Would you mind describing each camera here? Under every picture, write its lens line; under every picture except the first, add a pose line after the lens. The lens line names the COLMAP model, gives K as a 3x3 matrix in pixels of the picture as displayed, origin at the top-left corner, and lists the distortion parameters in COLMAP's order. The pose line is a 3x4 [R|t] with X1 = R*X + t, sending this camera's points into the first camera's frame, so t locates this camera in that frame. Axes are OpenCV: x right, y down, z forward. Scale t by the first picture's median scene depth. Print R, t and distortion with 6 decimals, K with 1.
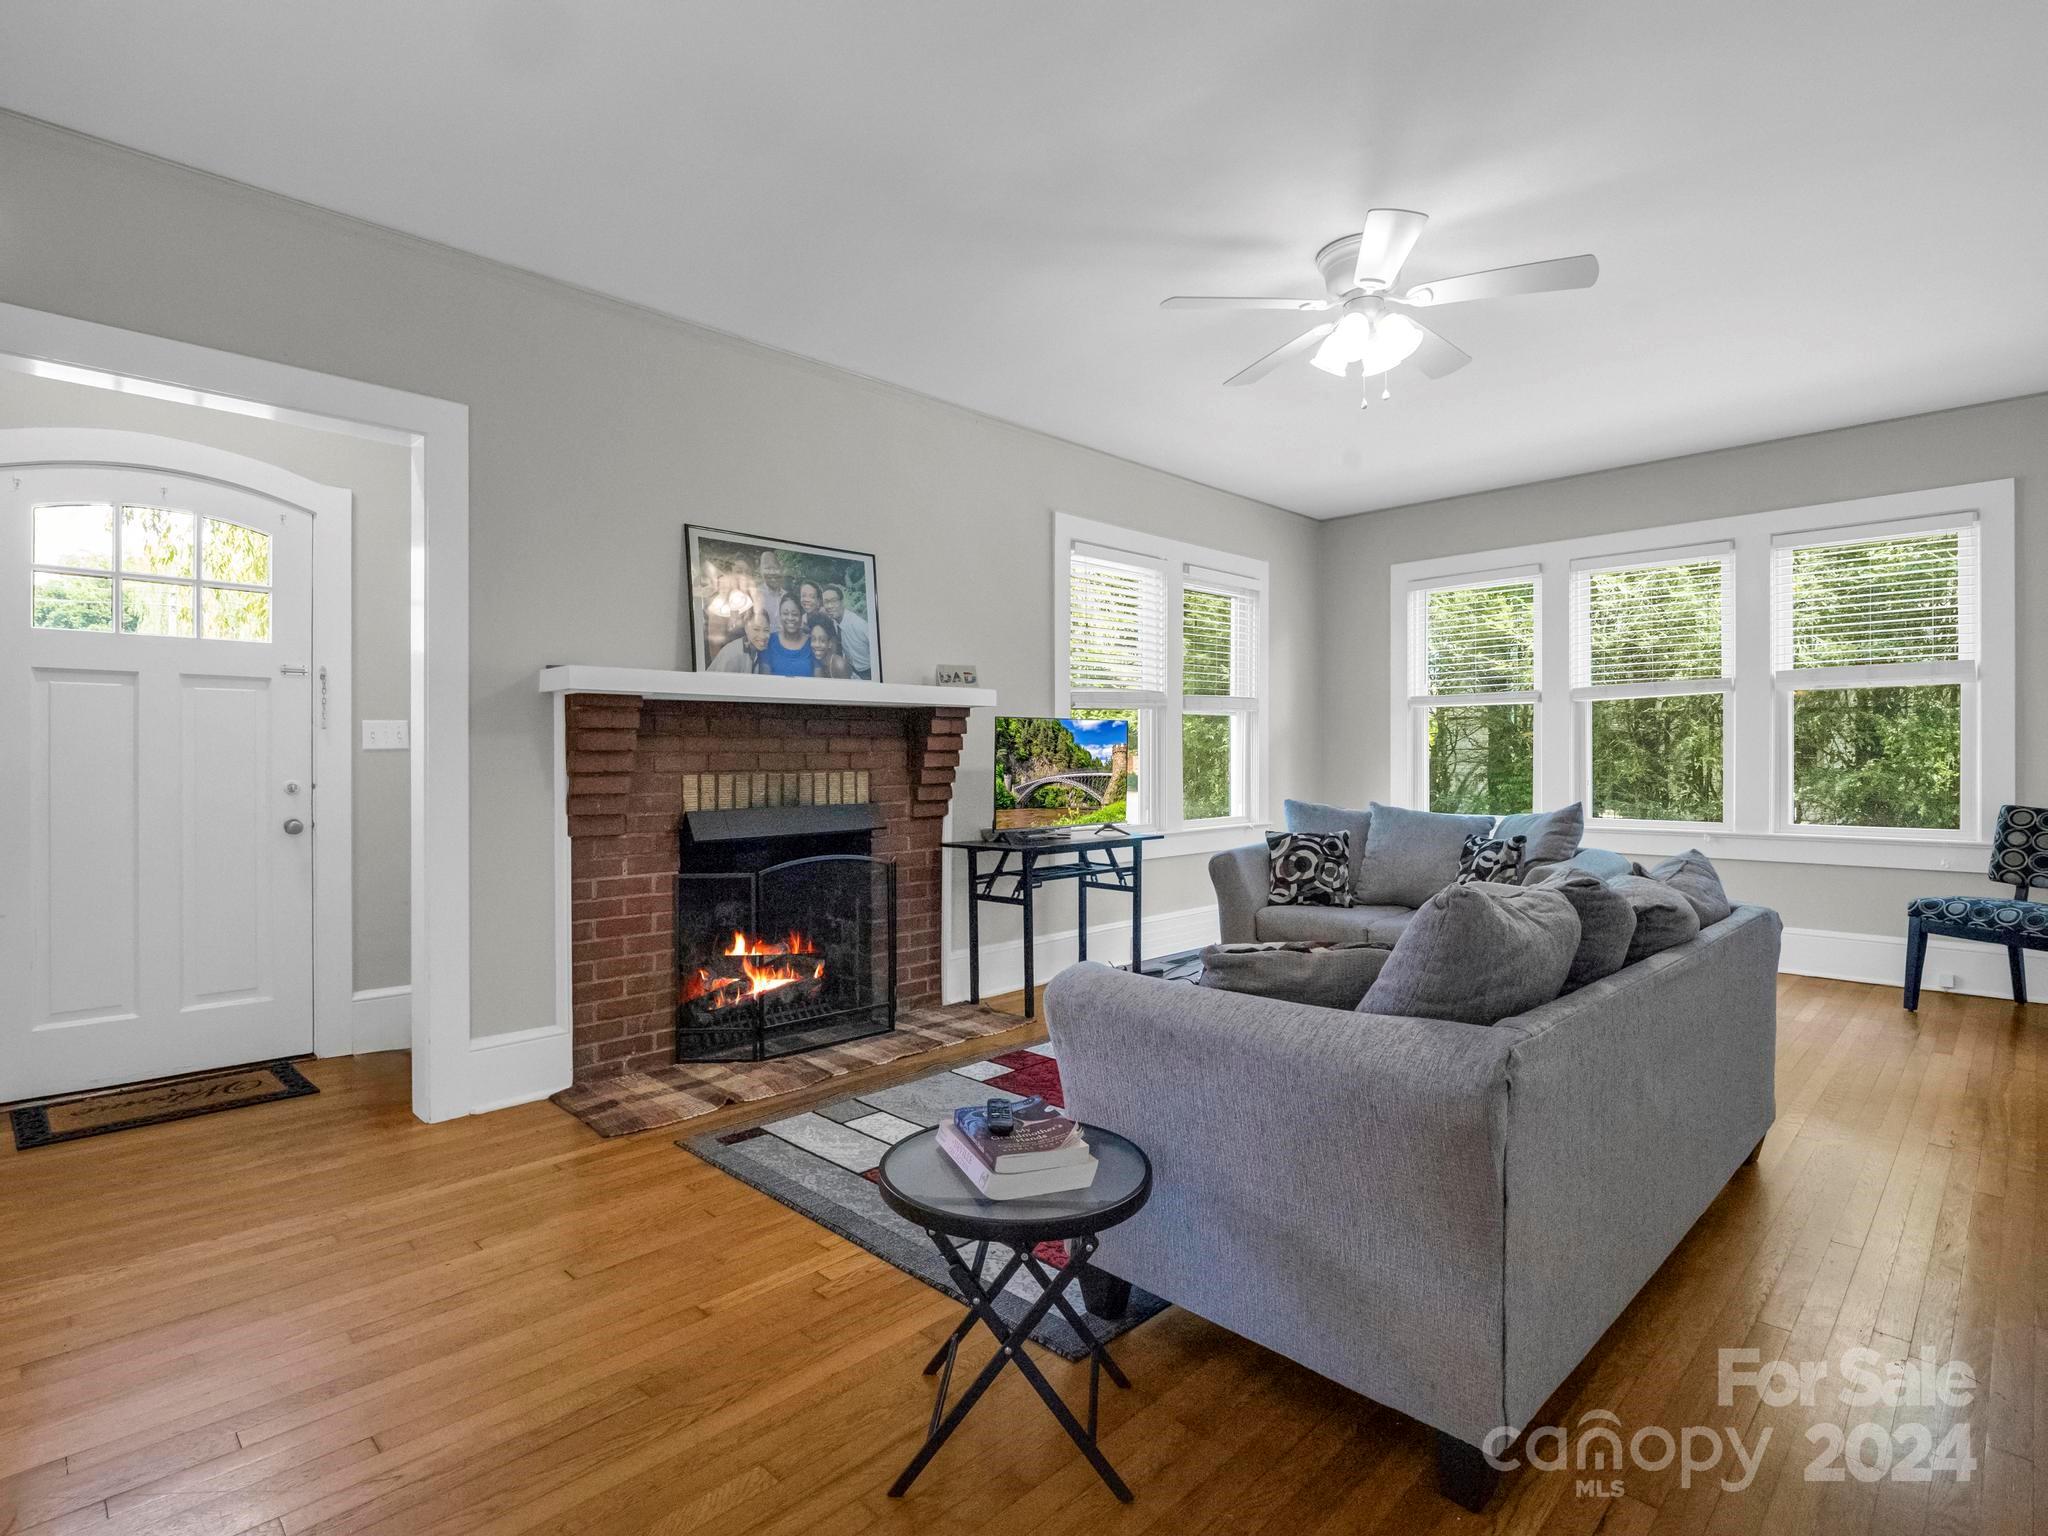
lens RADIAL K [[1042.5, 0, 1024.0], [0, 1042.5, 768.0], [0, 0, 1]] dist [-0.015504, -0.000546]
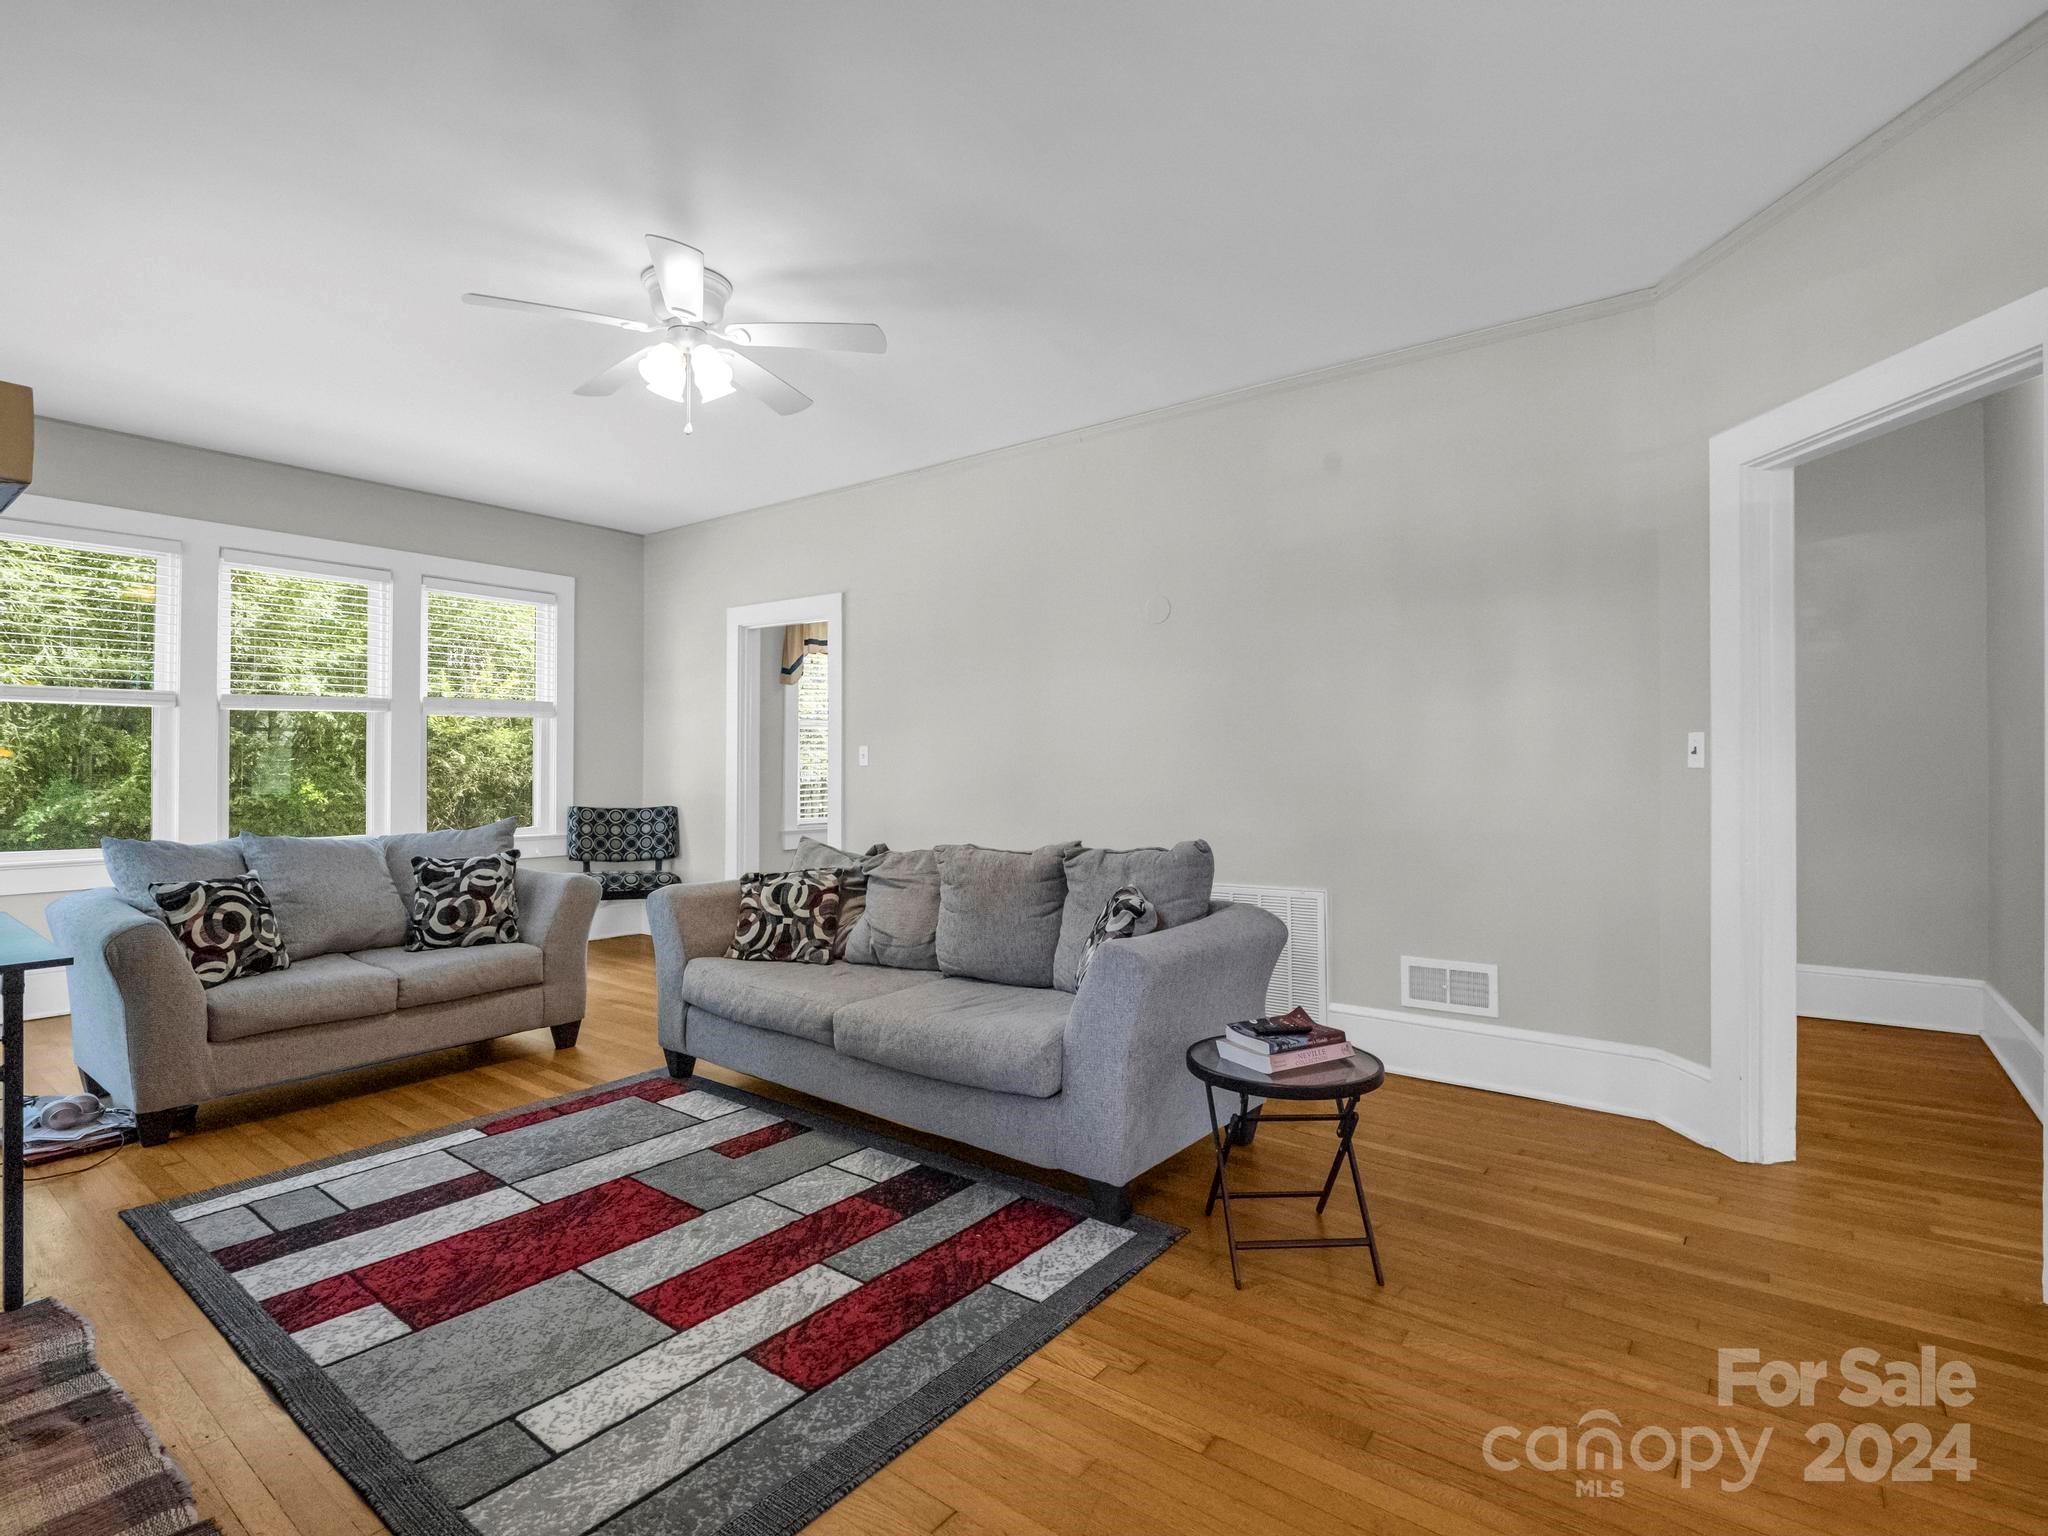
lens RADIAL K [[991.6, 0, 1024.0], [0, 991.6, 768.0], [0, 0, 1]] dist [-0.003408, -0.000403]
pose [[-0.119748, 0.004942, 0.992792, -0.536949], [0.009771, 0.999945, -0.003799, -0.006138], [-0.992756, 0.009245, -0.119789, 0.616987]]
